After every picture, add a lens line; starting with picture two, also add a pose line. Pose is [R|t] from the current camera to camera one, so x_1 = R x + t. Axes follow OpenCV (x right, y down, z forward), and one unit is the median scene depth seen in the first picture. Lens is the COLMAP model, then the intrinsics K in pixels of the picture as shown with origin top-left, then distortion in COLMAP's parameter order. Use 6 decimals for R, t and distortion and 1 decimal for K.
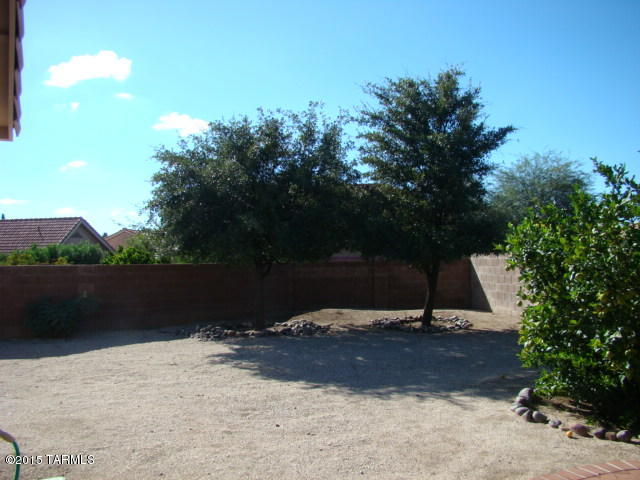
lens RADIAL K [[608.6, 0, 322.1], [0, 608.6, 244.8], [0, 0, 1]] dist [-0.098776, 0.000000]
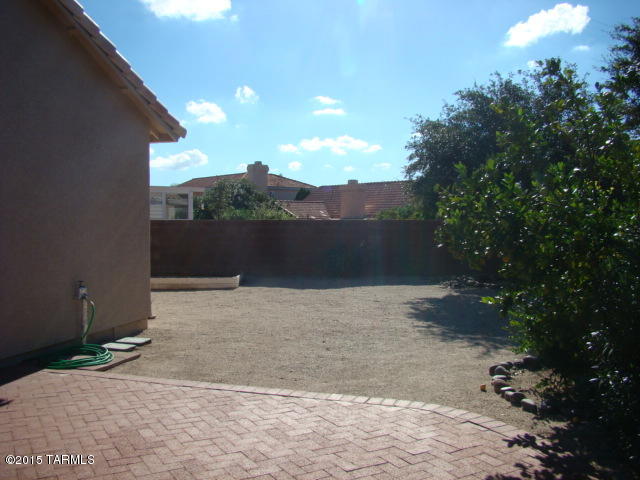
lens RADIAL K [[608.6, 0, 321.5], [0, 608.6, 236.2], [0, 0, 1]] dist [-0.098776, 0.000000]
pose [[0.739448, 0.031382, -0.672482, 0.363012], [0.007327, 0.998479, 0.054652, -0.001333], [0.673174, -0.045339, 0.738093, 0.016388]]
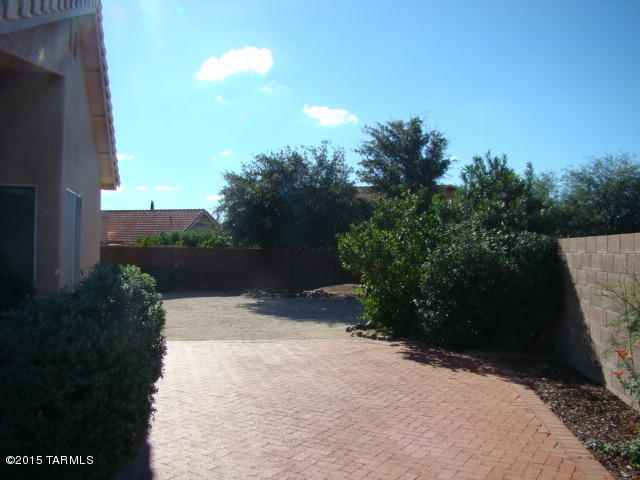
lens RADIAL K [[608.6, 0, 321.7], [0, 608.6, 240.0], [0, 0, 1]] dist [-0.098776, 0.000000]
pose [[0.974107, 0.026766, -0.224498, 0.310195], [-0.024397, 0.999614, 0.013323, -0.013482], [0.224768, -0.007501, 0.974383, -0.434736]]
